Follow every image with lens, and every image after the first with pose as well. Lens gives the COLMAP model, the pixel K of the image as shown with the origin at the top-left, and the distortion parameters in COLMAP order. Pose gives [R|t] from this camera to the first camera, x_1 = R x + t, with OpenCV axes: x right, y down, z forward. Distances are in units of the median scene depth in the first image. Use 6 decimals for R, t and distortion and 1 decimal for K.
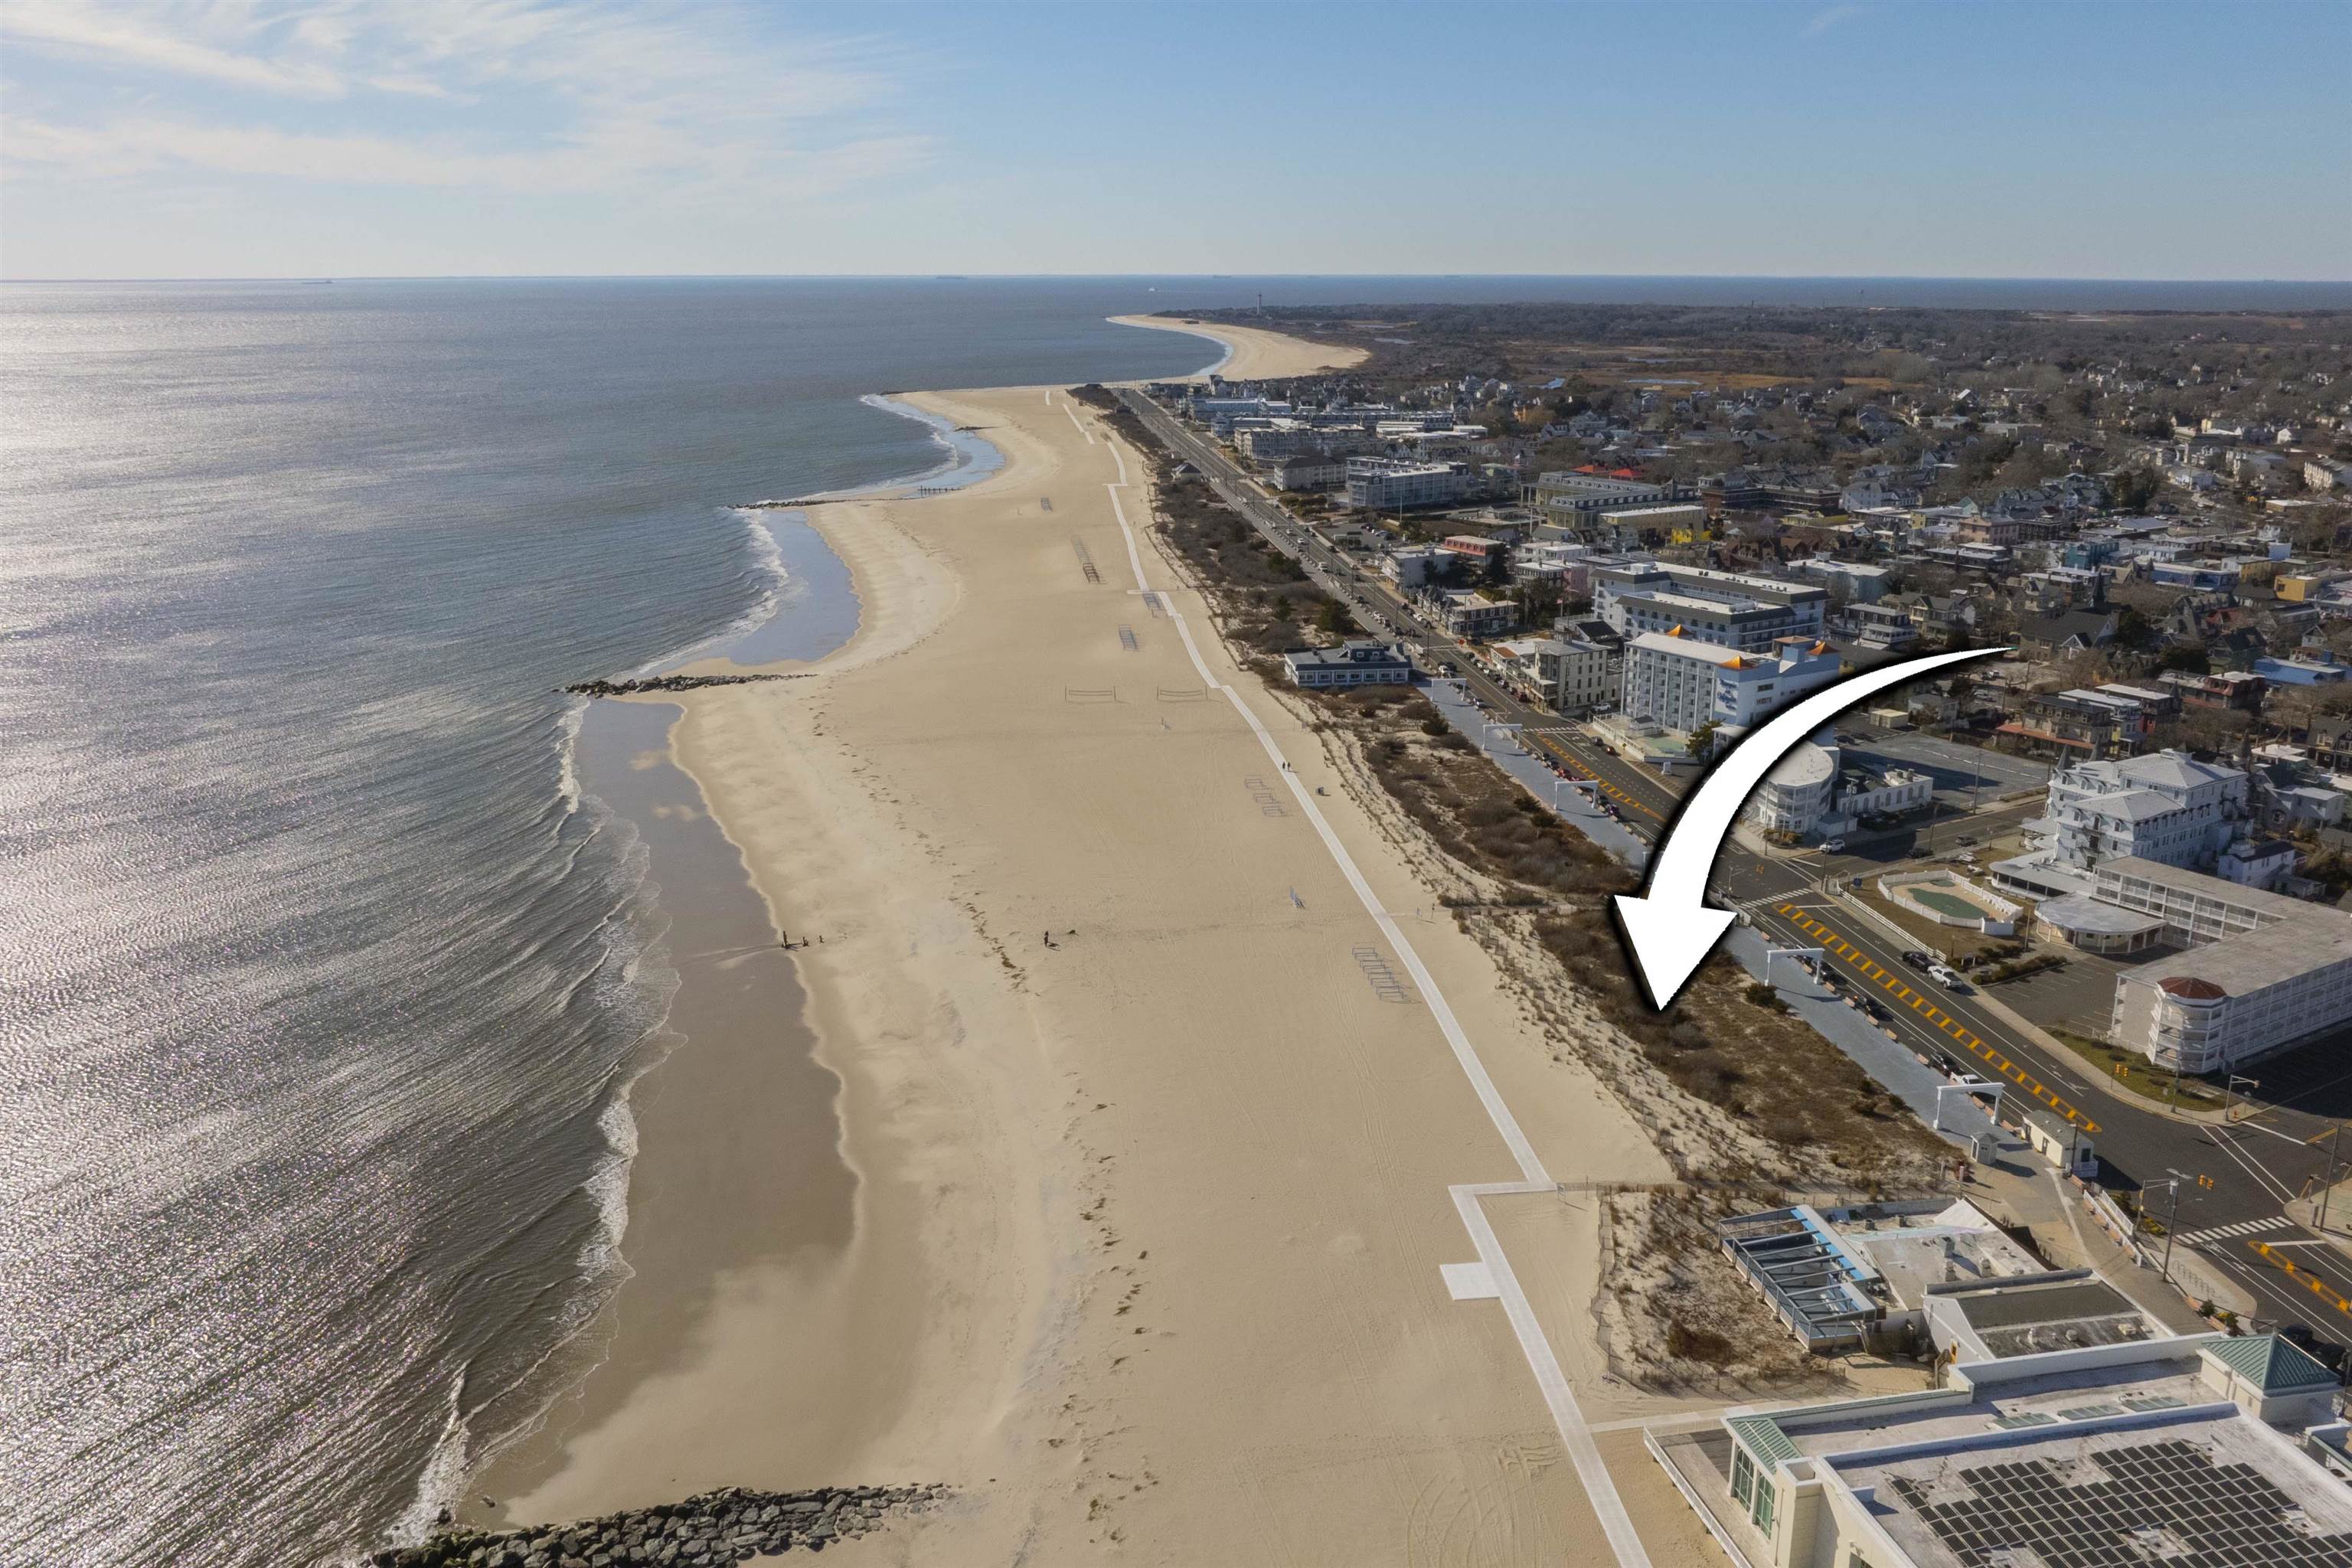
lens RADIAL K [[1969.4, 0, 1170.6], [0, 1969.4, 773.6], [0, 0, 1]] dist [-0.001355, -0.053529]
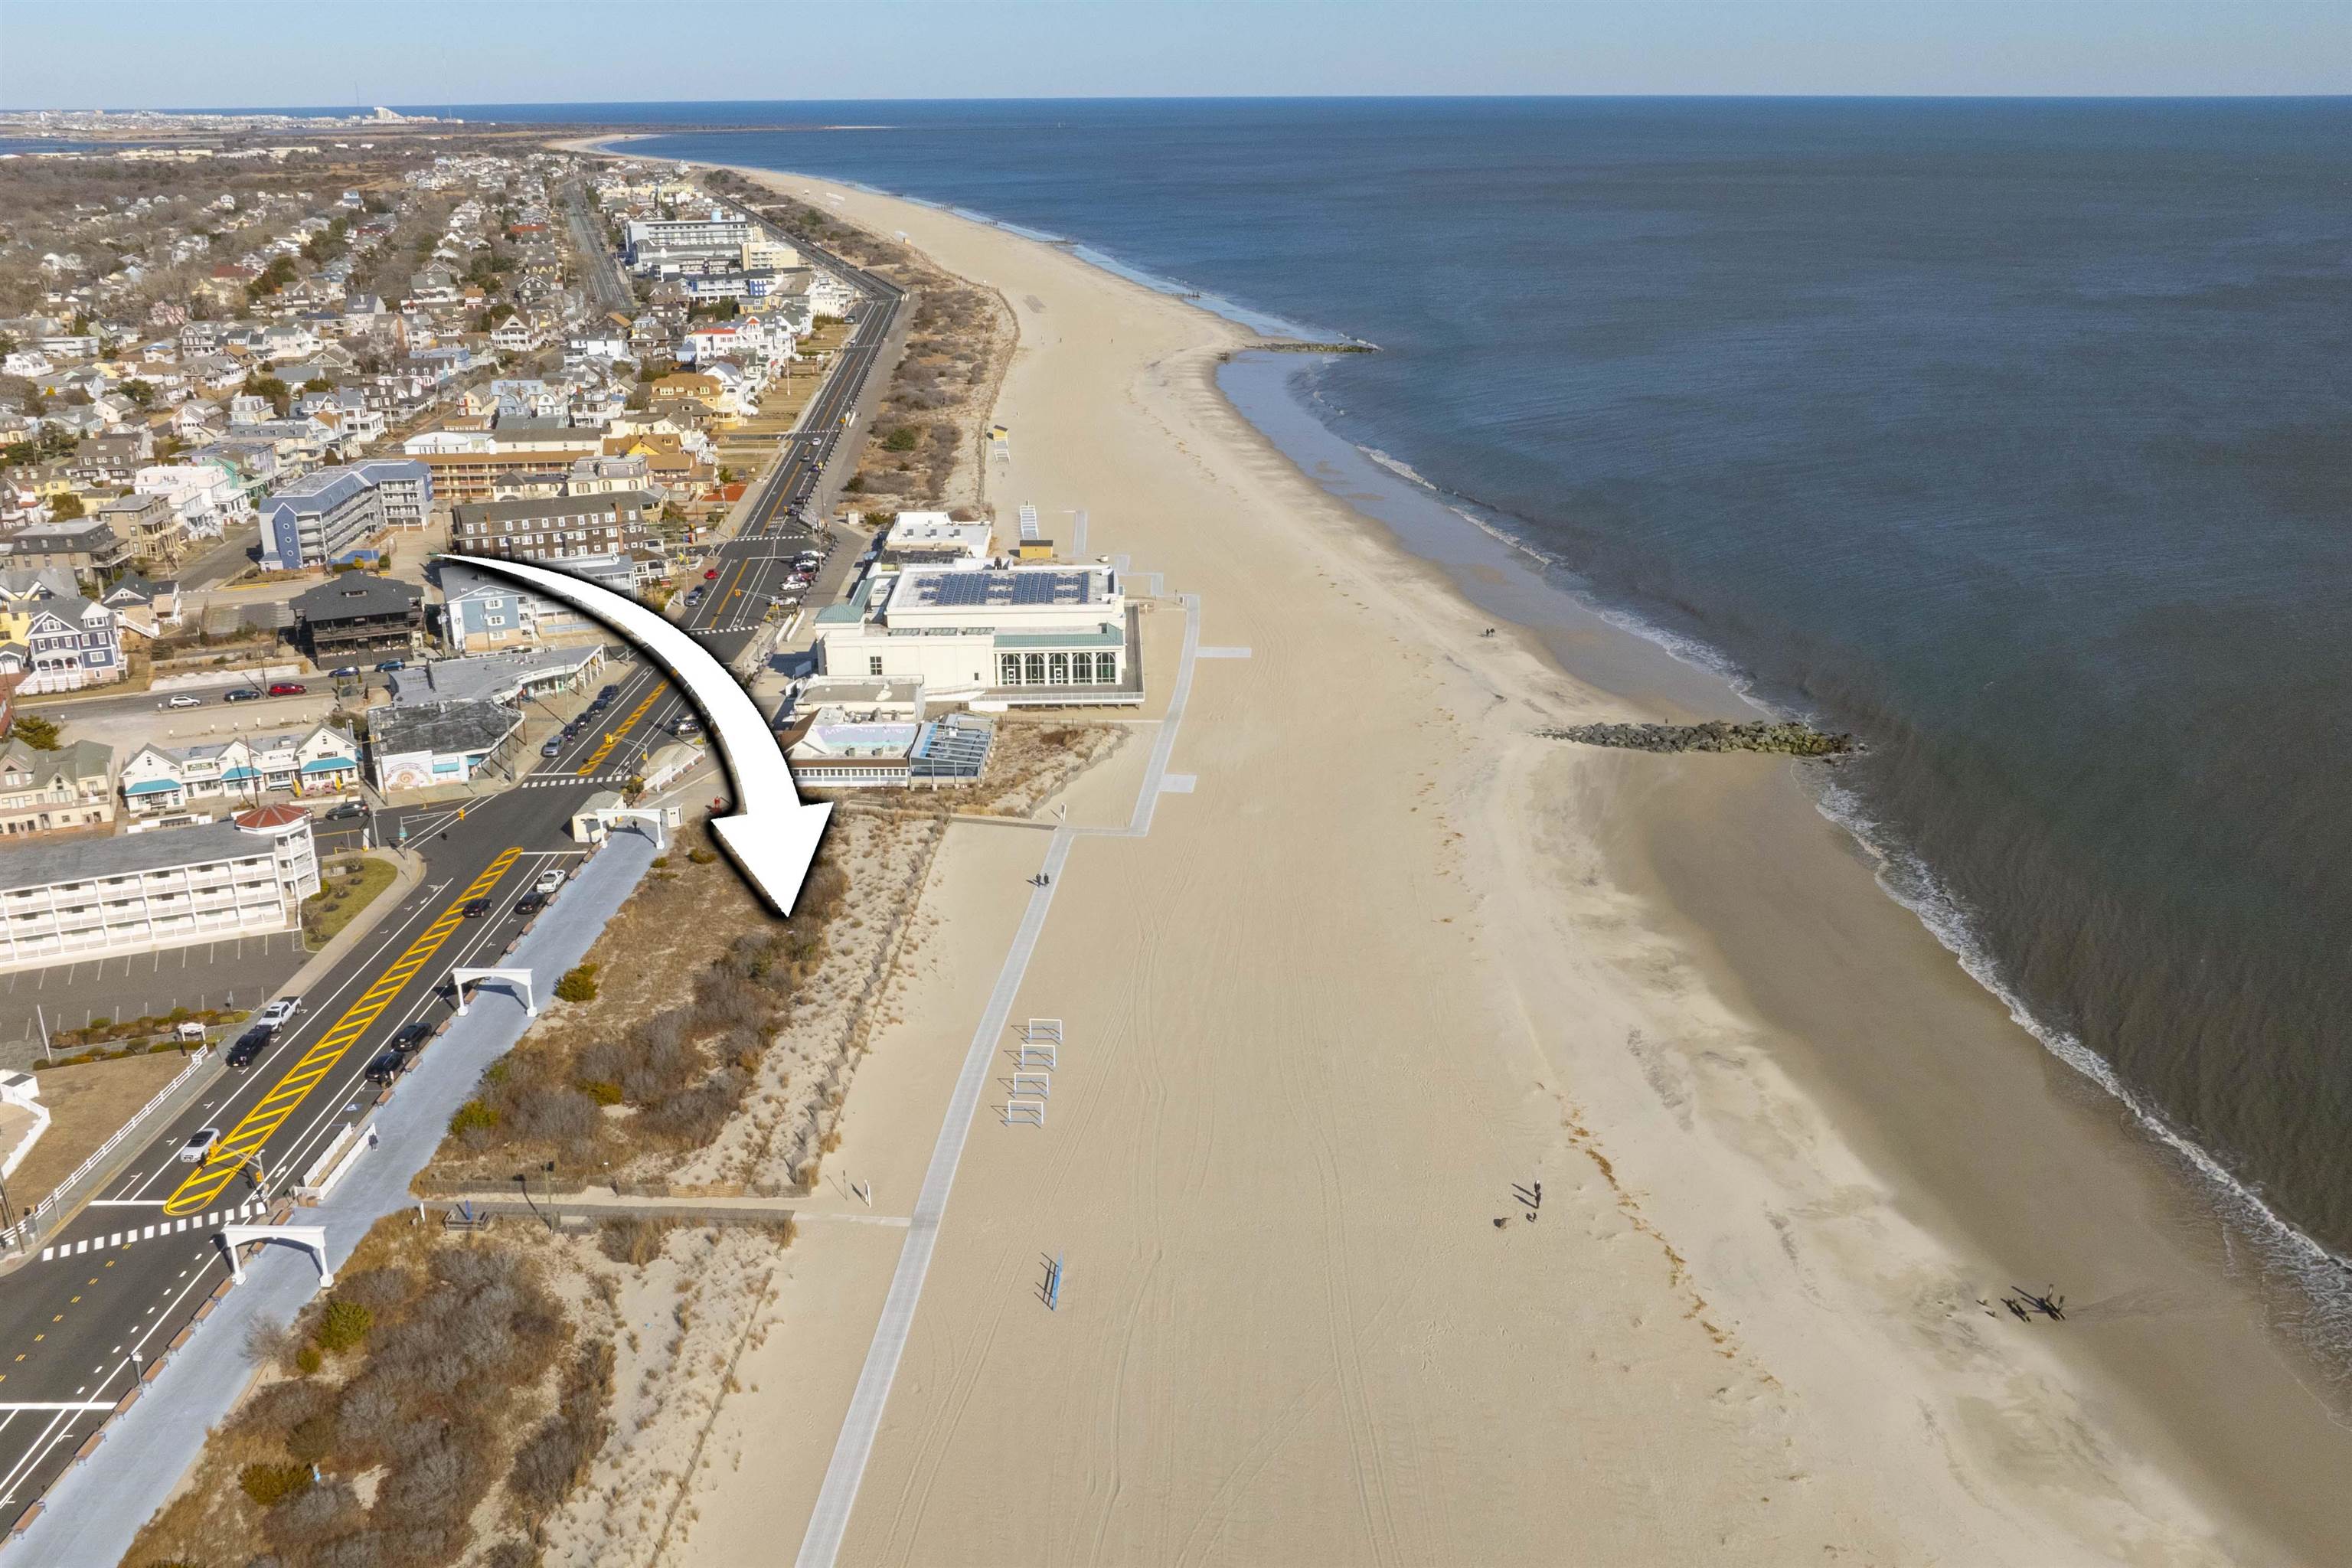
lens RADIAL K [[1969.4, 0, 1170.6], [0, 1969.4, 773.6], [0, 0, 1]] dist [-0.001355, -0.053529]
pose [[-0.986196, -0.048780, 0.158233, -0.029352], [0.047439, 0.832324, 0.552255, -0.243088], [-0.158640, 0.552139, -0.818521, 1.016767]]
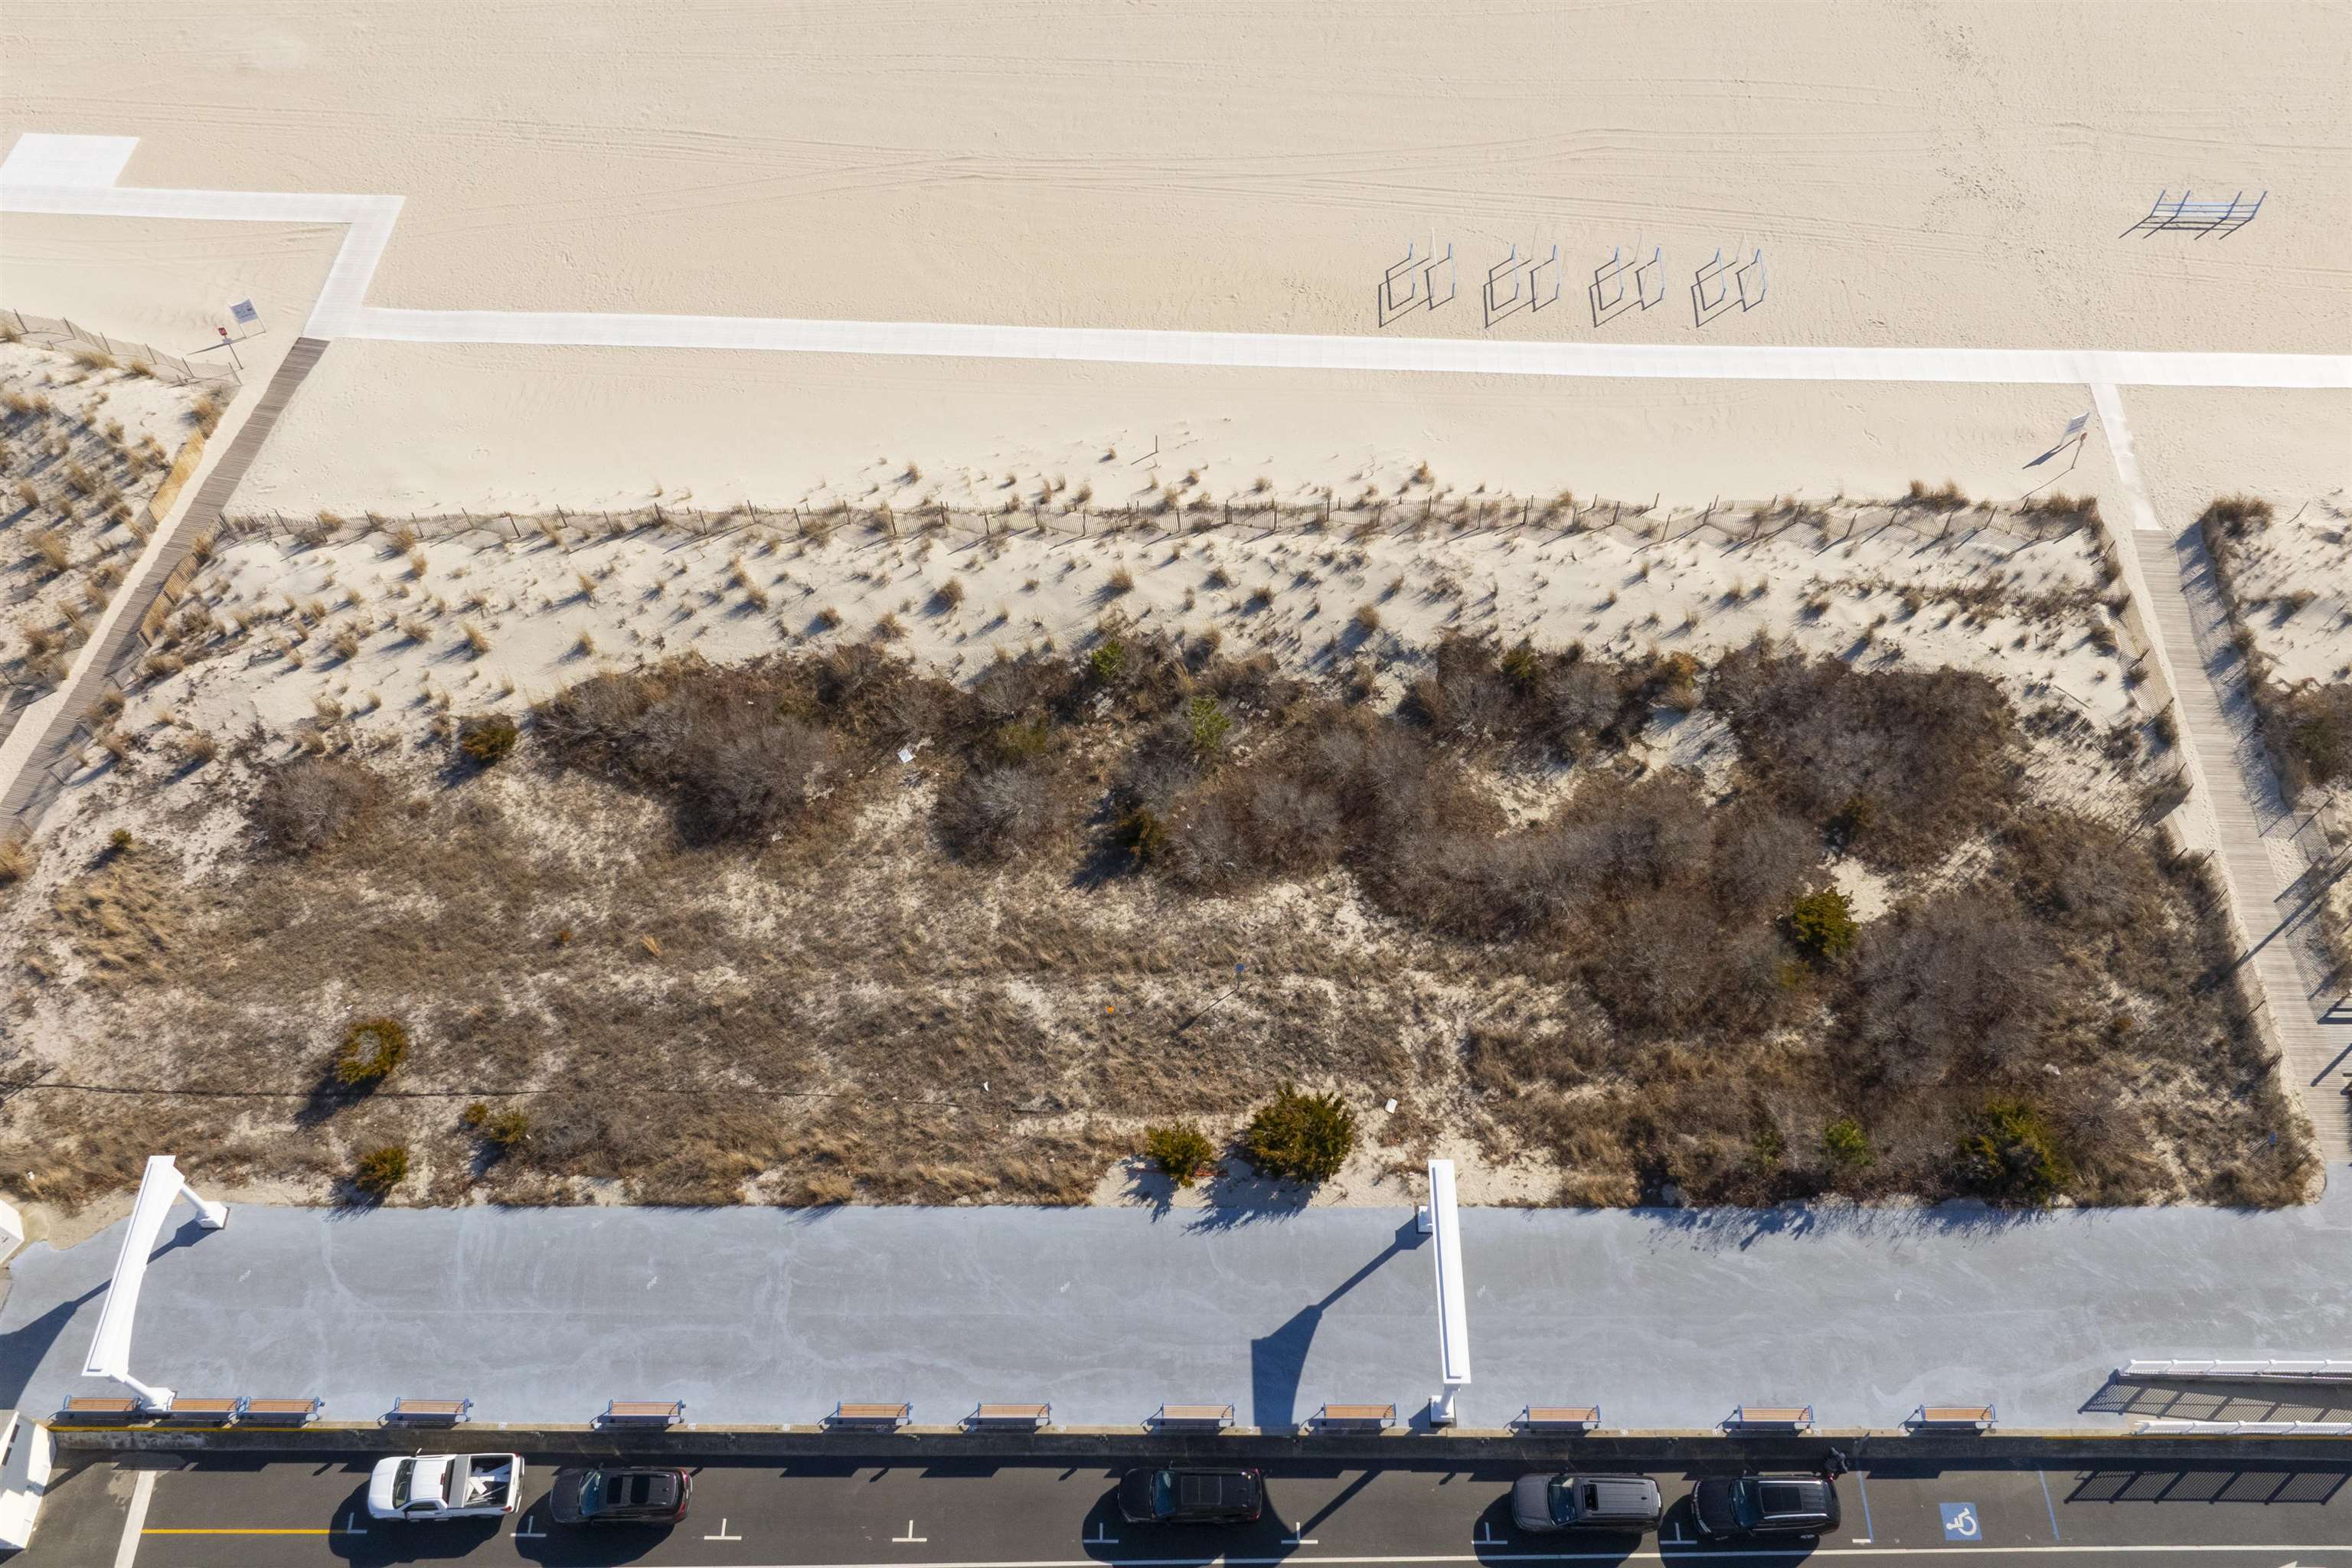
lens RADIAL K [[1969.4, 0, 1170.6], [0, 1969.4, 773.6], [0, 0, 1]] dist [-0.001355, -0.053529]
pose [[-0.136269, 0.821585, -0.553560, 0.274838], [-0.238934, 0.515021, 0.823204, -0.095853], [0.961427, 0.244442, 0.126124, 0.614483]]
